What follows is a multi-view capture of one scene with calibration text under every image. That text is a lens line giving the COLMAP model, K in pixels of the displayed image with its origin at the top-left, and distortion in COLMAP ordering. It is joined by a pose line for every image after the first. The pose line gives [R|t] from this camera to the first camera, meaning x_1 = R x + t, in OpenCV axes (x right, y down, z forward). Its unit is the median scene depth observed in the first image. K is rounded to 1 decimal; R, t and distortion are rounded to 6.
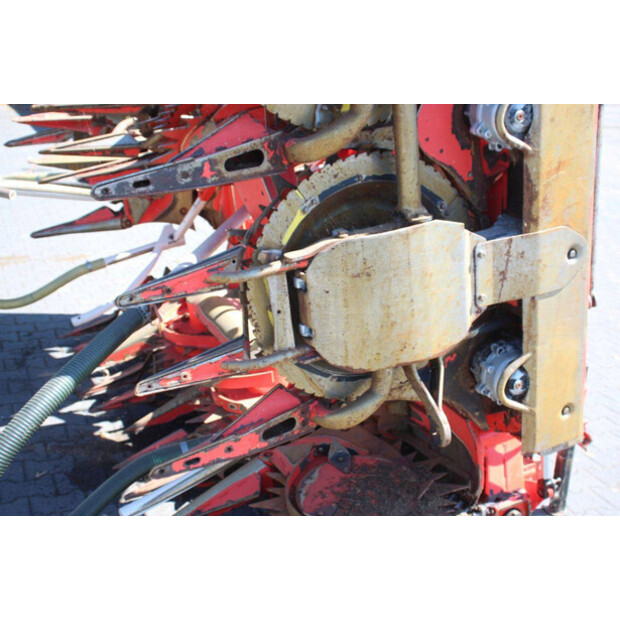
lens RADIAL K [[768.7, 0, 310.0], [0, 768.7, 310.0], [0, 0, 1]] dist [-0.033261, 0.305085]
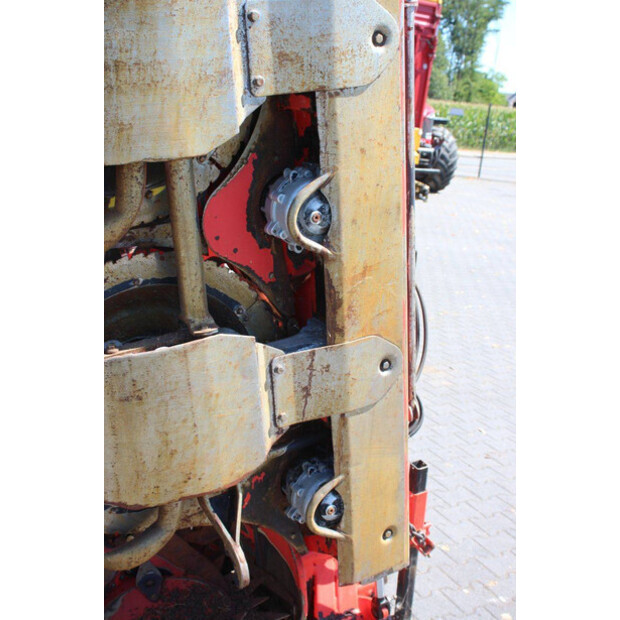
lens RADIAL K [[768.7, 0, 310.0], [0, 768.7, 310.0], [0, 0, 1]] dist [-0.033261, 0.305085]
pose [[0.993816, 0.007490, 0.110790, 0.156661], [-0.002060, 0.998795, -0.049044, -0.094709], [-0.111024, 0.048512, 0.992633, 0.121113]]
